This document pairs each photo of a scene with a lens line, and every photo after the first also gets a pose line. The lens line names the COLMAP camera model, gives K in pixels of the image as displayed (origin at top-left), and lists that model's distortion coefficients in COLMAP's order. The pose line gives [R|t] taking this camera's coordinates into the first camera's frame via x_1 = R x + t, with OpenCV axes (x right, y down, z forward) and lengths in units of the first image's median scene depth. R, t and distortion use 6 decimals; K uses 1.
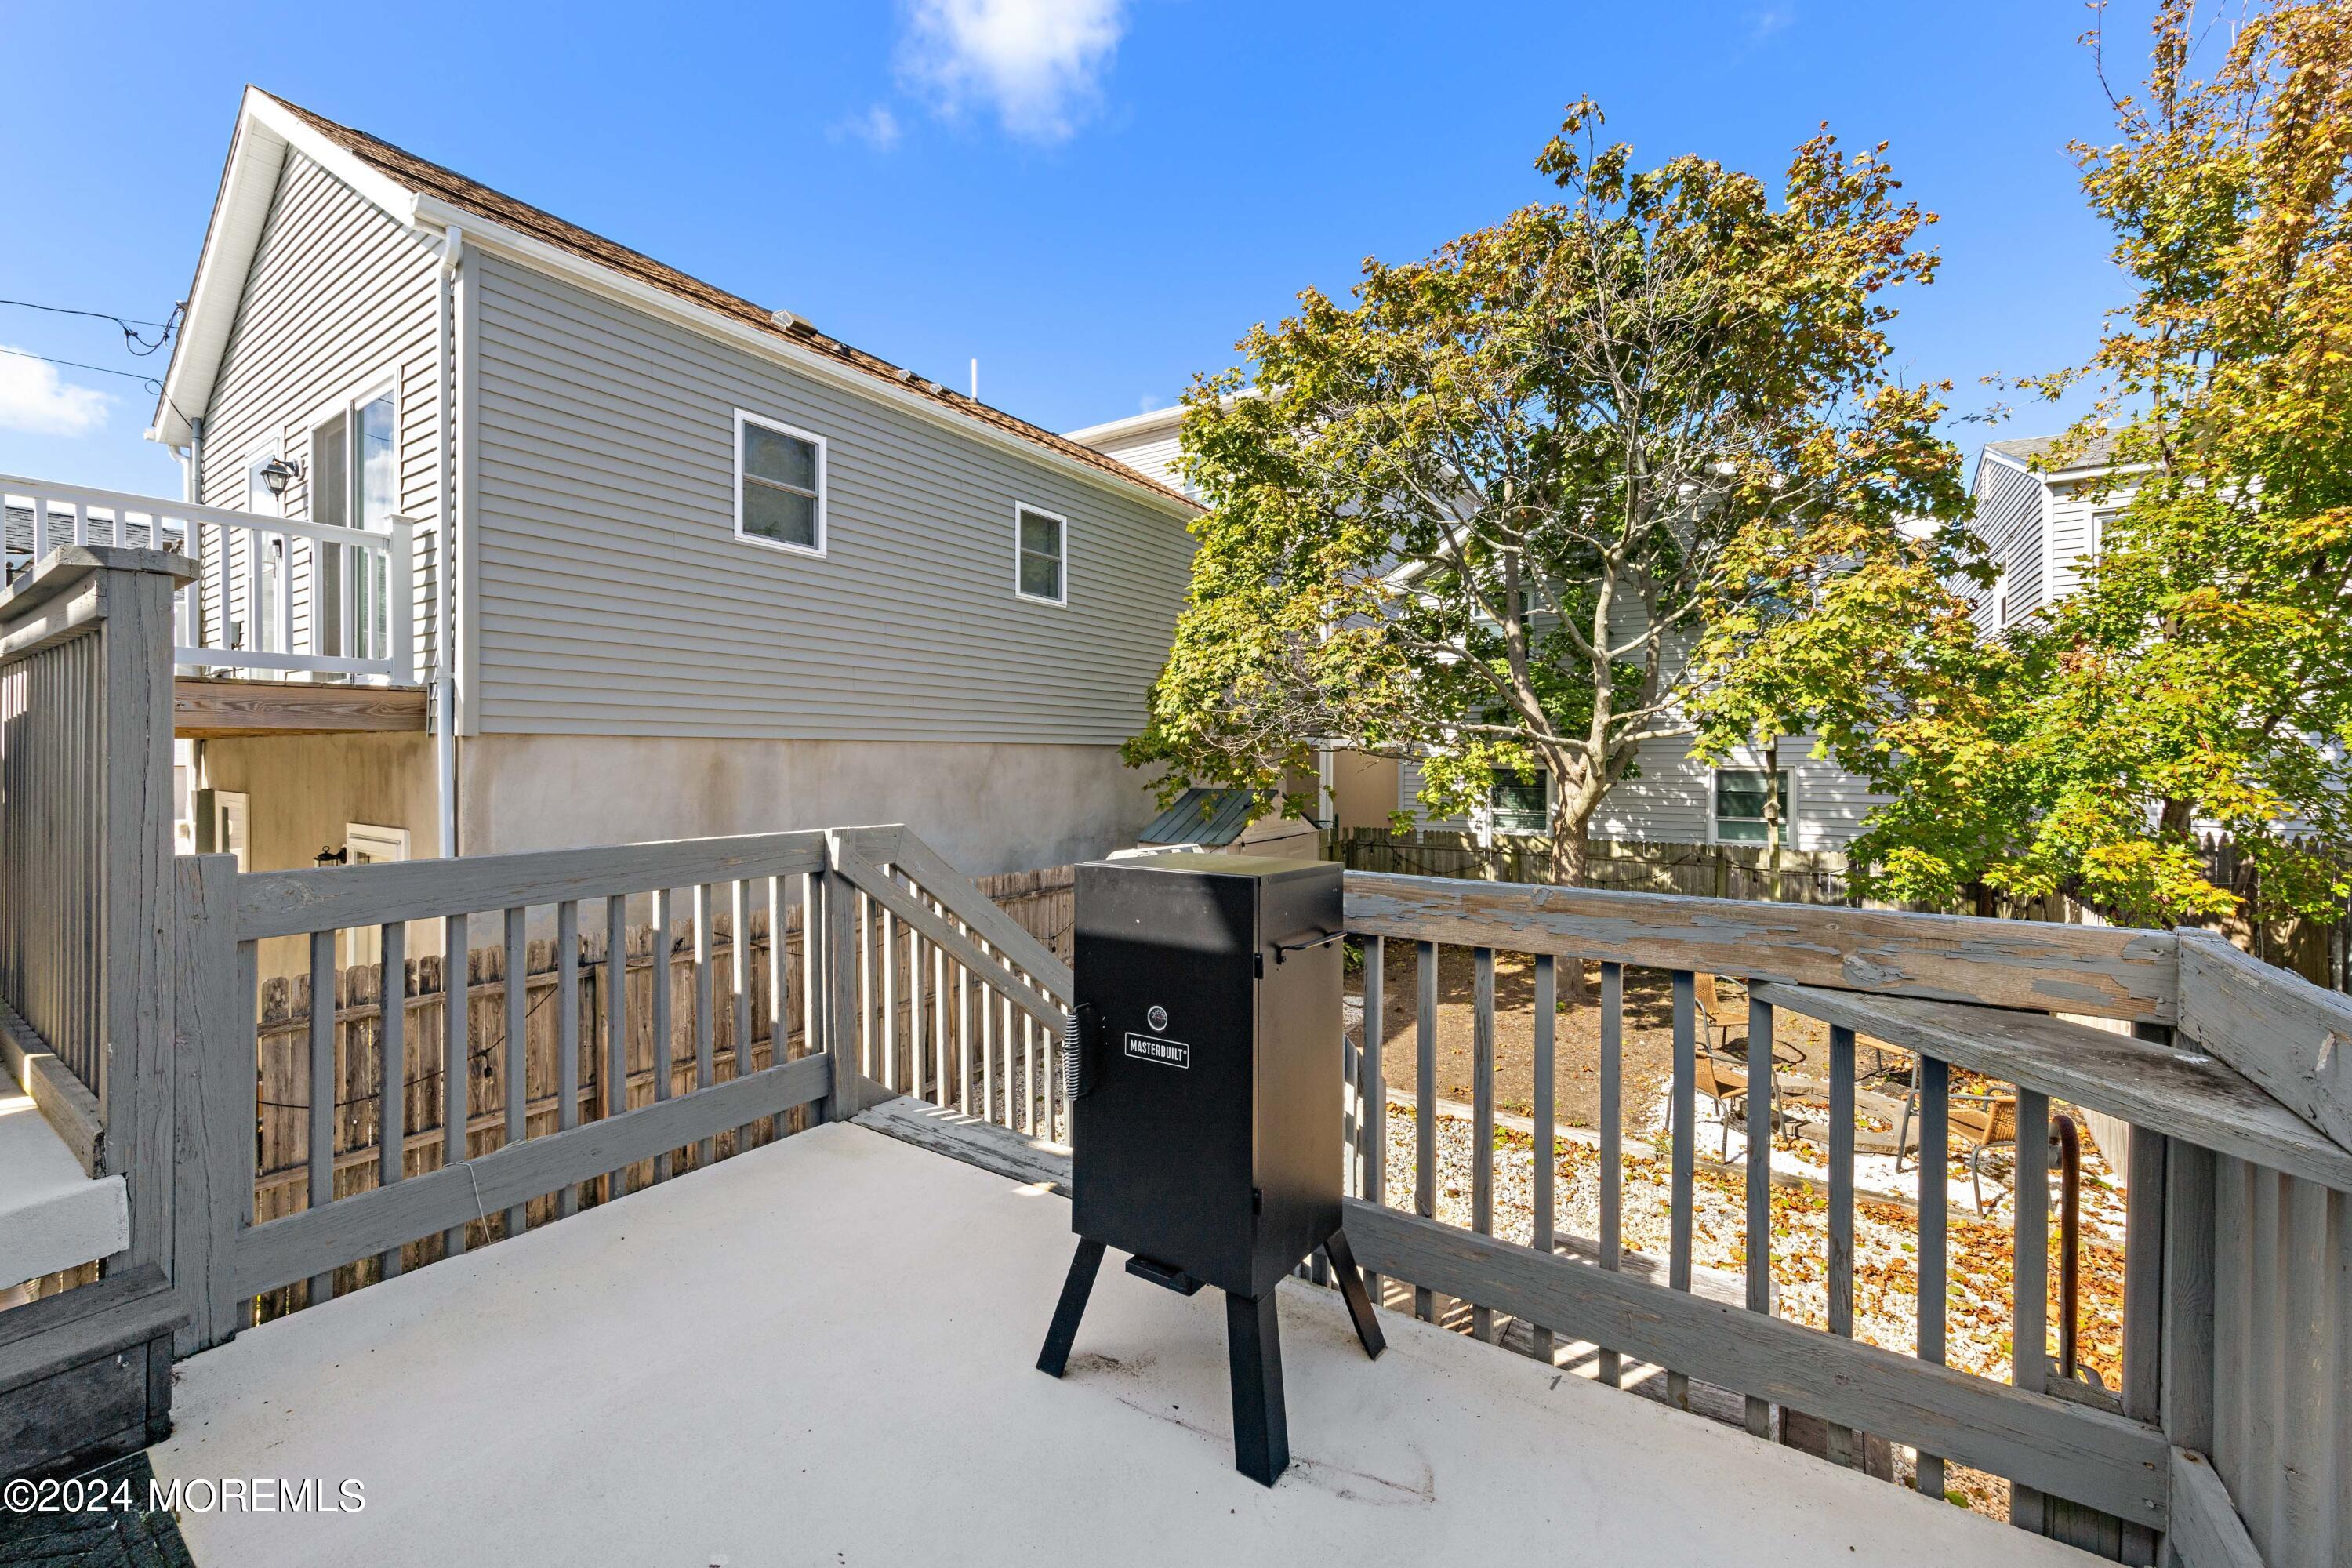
lens RADIAL K [[941.2, 0, 1182.5], [0, 941.2, 724.6], [0, 0, 1]] dist [0.012552, 0.002451]
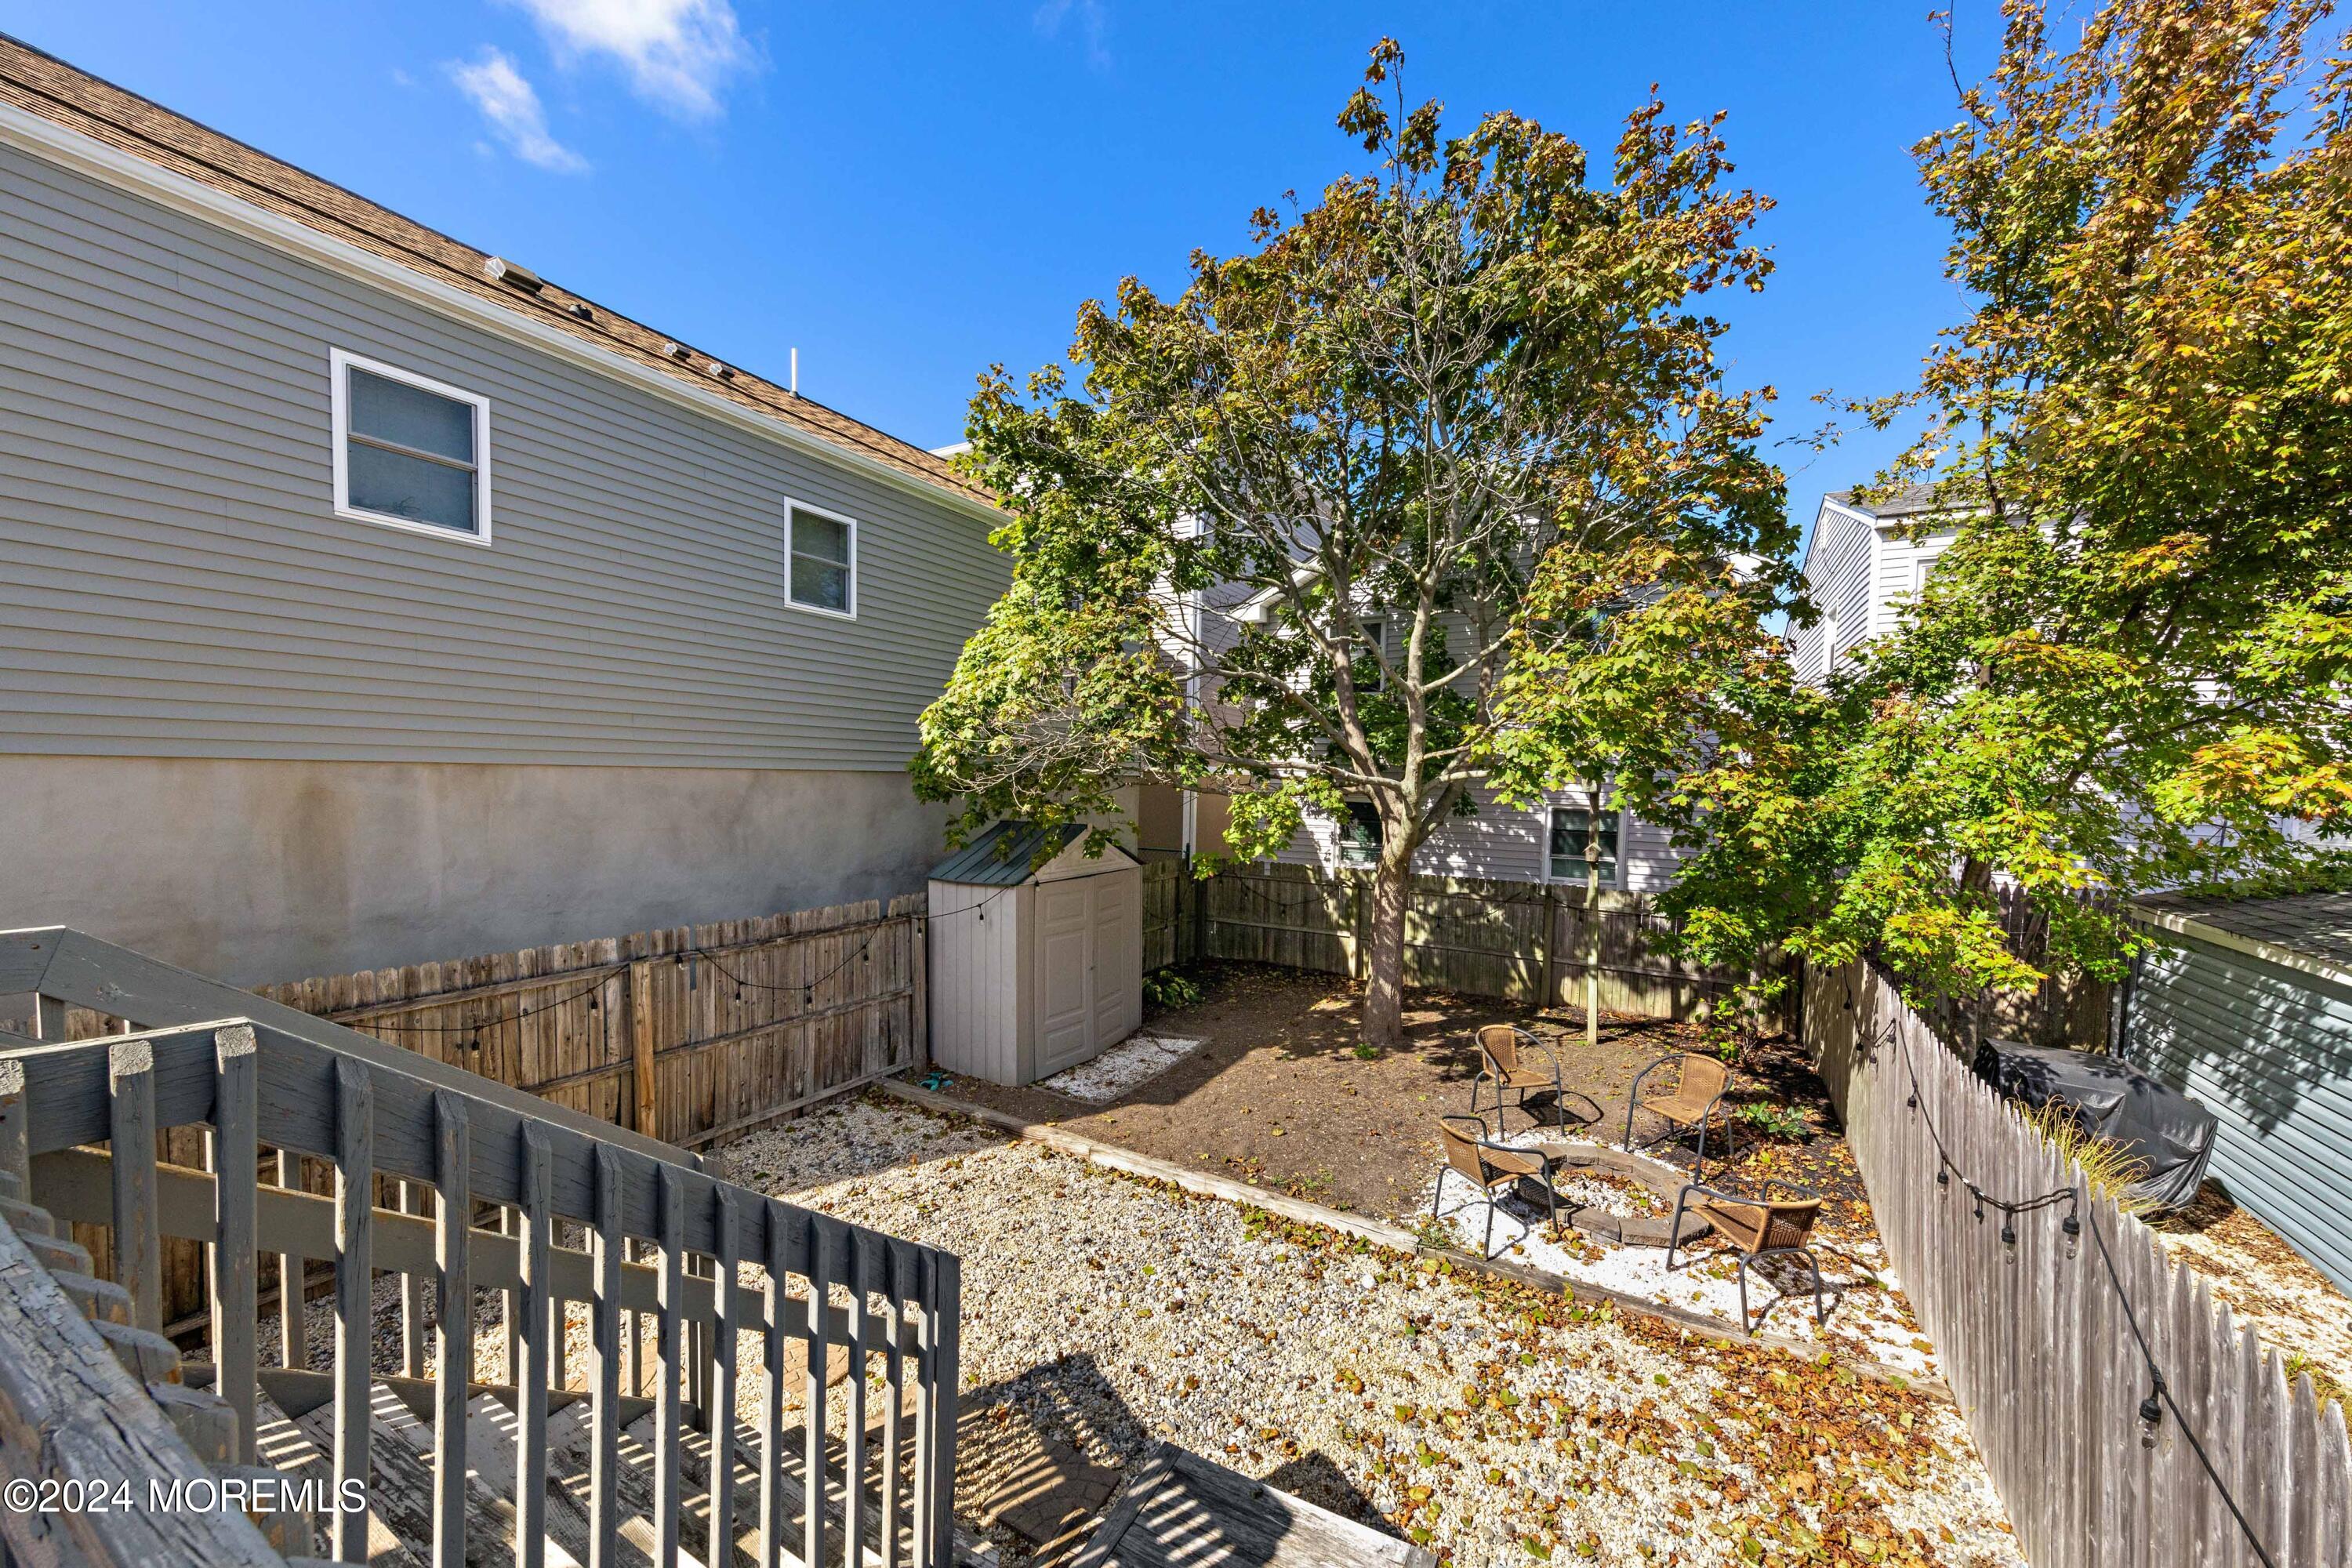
lens RADIAL K [[880.7, 0, 1167.4], [0, 880.7, 784.7], [0, 0, 1]] dist [0.012307, -0.001480]
pose [[0.997718, 0.019745, 0.064568, 0.180325], [-0.022482, 0.998867, 0.041932, -0.012546], [-0.063667, -0.043288, 0.997032, 0.178396]]
